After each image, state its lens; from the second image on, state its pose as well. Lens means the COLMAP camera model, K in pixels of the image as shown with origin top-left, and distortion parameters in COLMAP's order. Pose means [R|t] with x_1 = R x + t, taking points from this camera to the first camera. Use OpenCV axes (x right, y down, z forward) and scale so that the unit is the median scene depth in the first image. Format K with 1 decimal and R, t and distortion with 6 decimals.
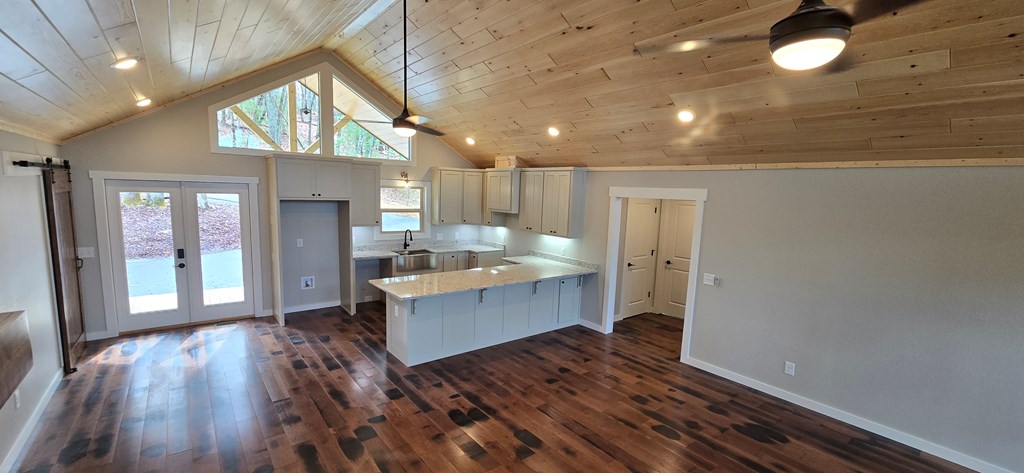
lens RADIAL K [[417.9, 0, 516.6], [0, 417.9, 245.1], [0, 0, 1]] dist [0.000361, 0.000071]
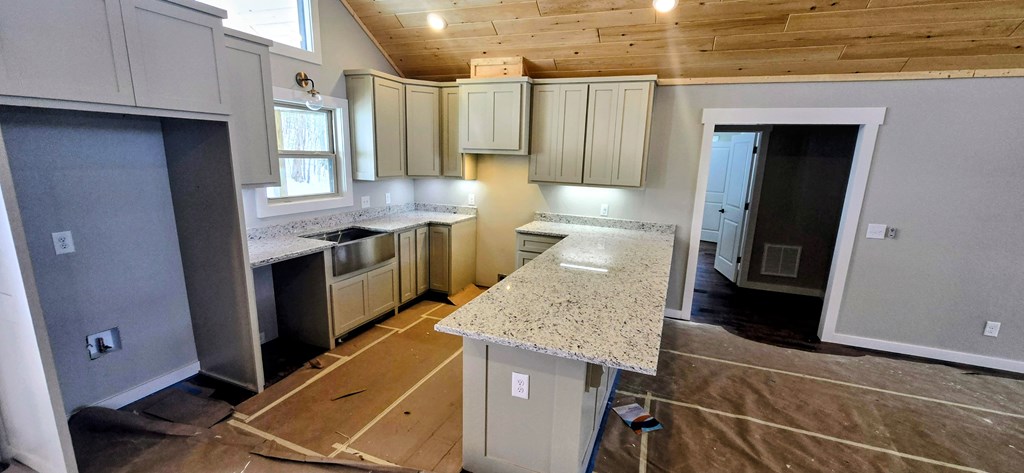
lens RADIAL K [[417.9, 0, 516.6], [0, 417.9, 245.1], [0, 0, 1]] dist [0.000361, 0.000071]
pose [[0.866824, -0.116365, 0.484845, -0.333595], [0.066775, 0.990719, 0.118395, -0.018090], [-0.494122, -0.070252, 0.866549, 0.468458]]
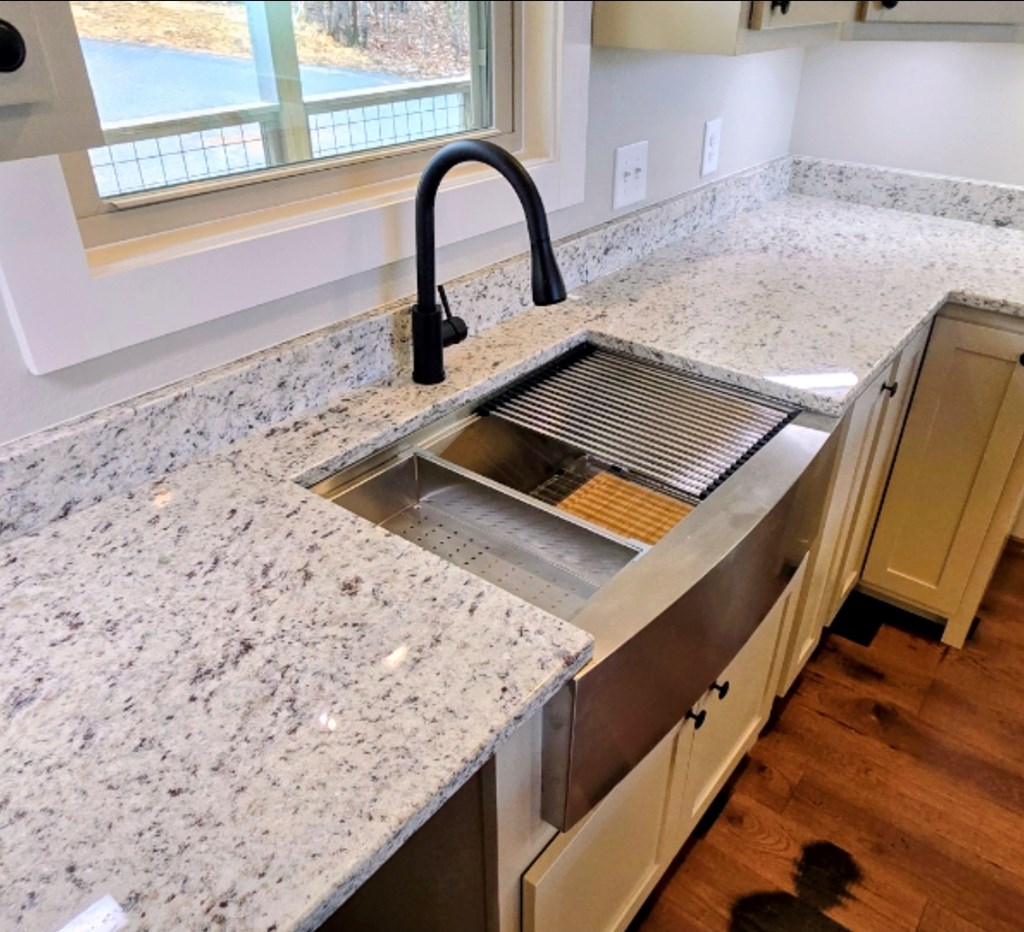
lens RADIAL K [[798.3, 0, 512.0], [0, 798.3, 466.0], [0, 0, 1]] dist [-0.041877, -0.001301]
pose [[0.974413, -0.150552, 0.166892, -0.303329], [0.068202, 0.905562, 0.418697, -0.046799], [-0.214166, -0.396601, 0.892659, 0.913130]]
